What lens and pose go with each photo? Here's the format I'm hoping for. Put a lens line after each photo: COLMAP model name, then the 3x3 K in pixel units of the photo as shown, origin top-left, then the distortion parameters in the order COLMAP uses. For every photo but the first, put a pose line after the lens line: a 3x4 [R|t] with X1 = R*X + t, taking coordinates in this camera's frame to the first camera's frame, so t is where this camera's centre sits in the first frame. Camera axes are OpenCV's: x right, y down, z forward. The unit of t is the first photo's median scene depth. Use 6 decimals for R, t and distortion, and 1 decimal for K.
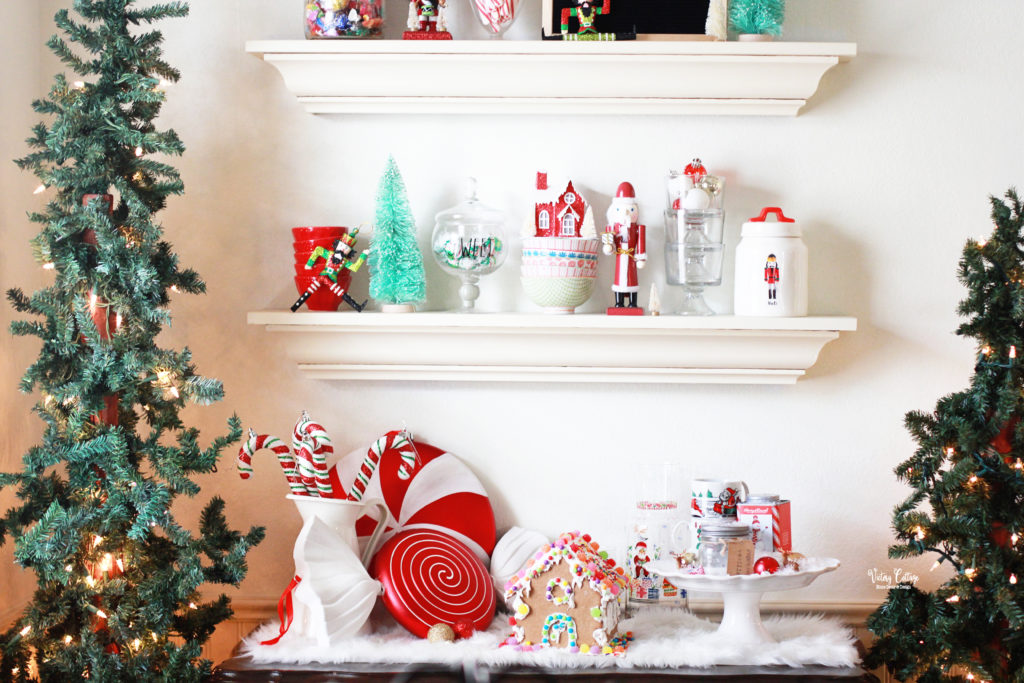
lens RADIAL K [[2478.3, 0, 512.0], [0, 2478.3, 341.5], [0, 0, 1]] dist [-0.218403, 0.651634]
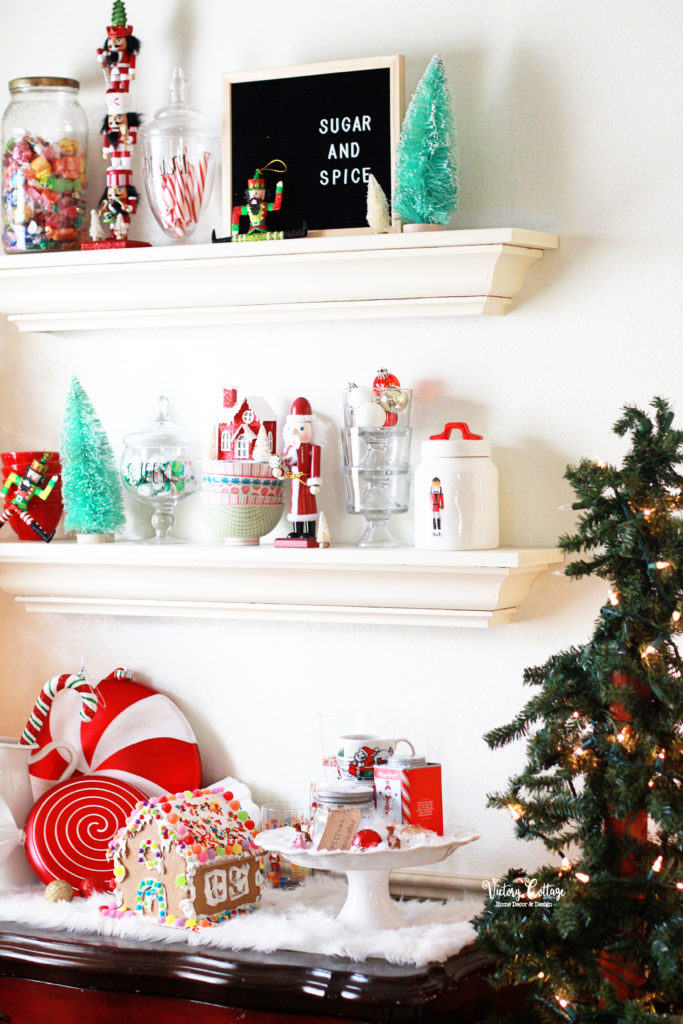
lens RADIAL K [[2478.3, 0, 341.5], [0, 2478.3, 512.0], [0, 0, 1]] dist [-0.218403, 0.651634]
pose [[0.891711, -0.001423, -0.452603, 0.464309], [-0.000573, 0.999991, -0.004274, -0.019491], [0.452605, 0.004070, 0.891702, 0.212902]]
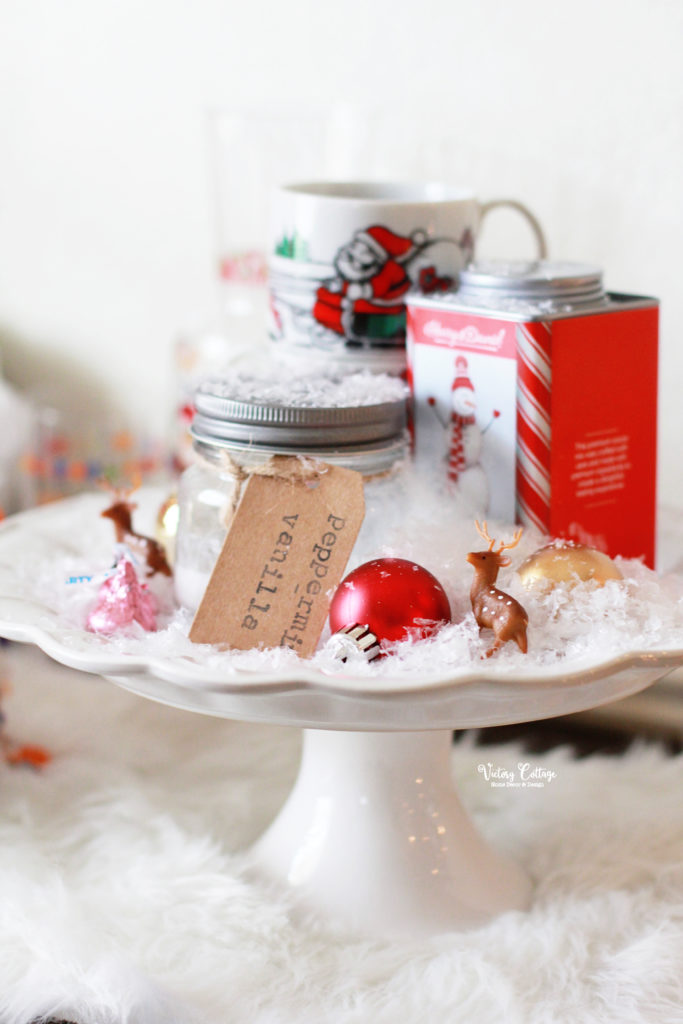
lens RADIAL K [[2478.3, 0, 341.5], [0, 2478.3, 512.0], [0, 0, 1]] dist [-0.218403, 0.651634]
pose [[0.909682, 0.113780, -0.399416, 0.176848], [-0.028595, 0.976616, 0.213079, 0.035043], [0.414320, -0.182413, 0.891664, 0.767247]]
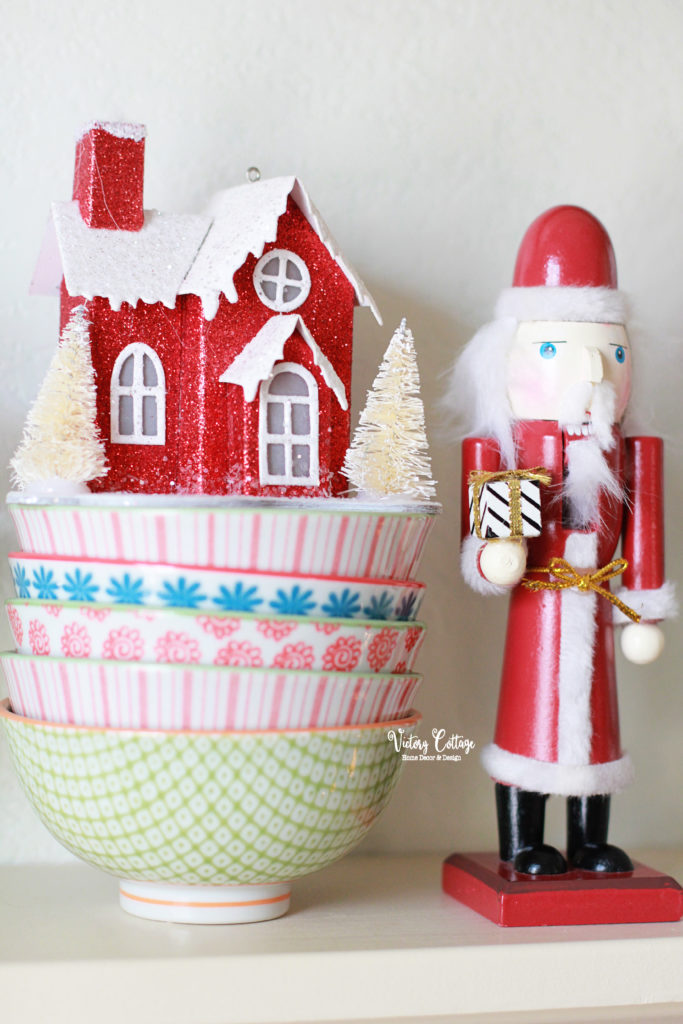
lens RADIAL K [[2478.3, 0, 341.5], [0, 2478.3, 512.0], [0, 0, 1]] dist [-0.218403, 0.651634]
pose [[0.932384, 0.007938, 0.361383, -0.038301], [-0.005004, 0.999946, -0.009054, -0.039507], [-0.361435, 0.006634, 0.932374, 0.834338]]
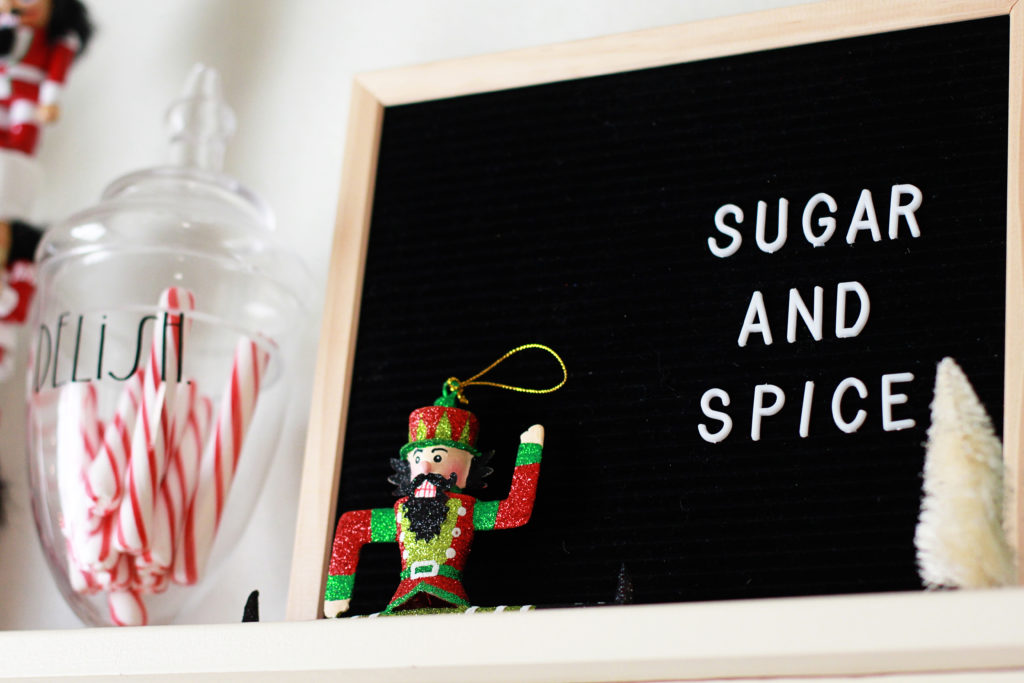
lens RADIAL K [[2478.3, 0, 512.0], [0, 2478.3, 341.5], [0, 0, 1]] dist [-0.218403, 0.651634]
pose [[0.917895, -0.075583, -0.389559, 0.127820], [-0.094149, 0.912183, -0.398820, -0.057677], [0.385493, 0.402752, 0.830172, 0.805091]]
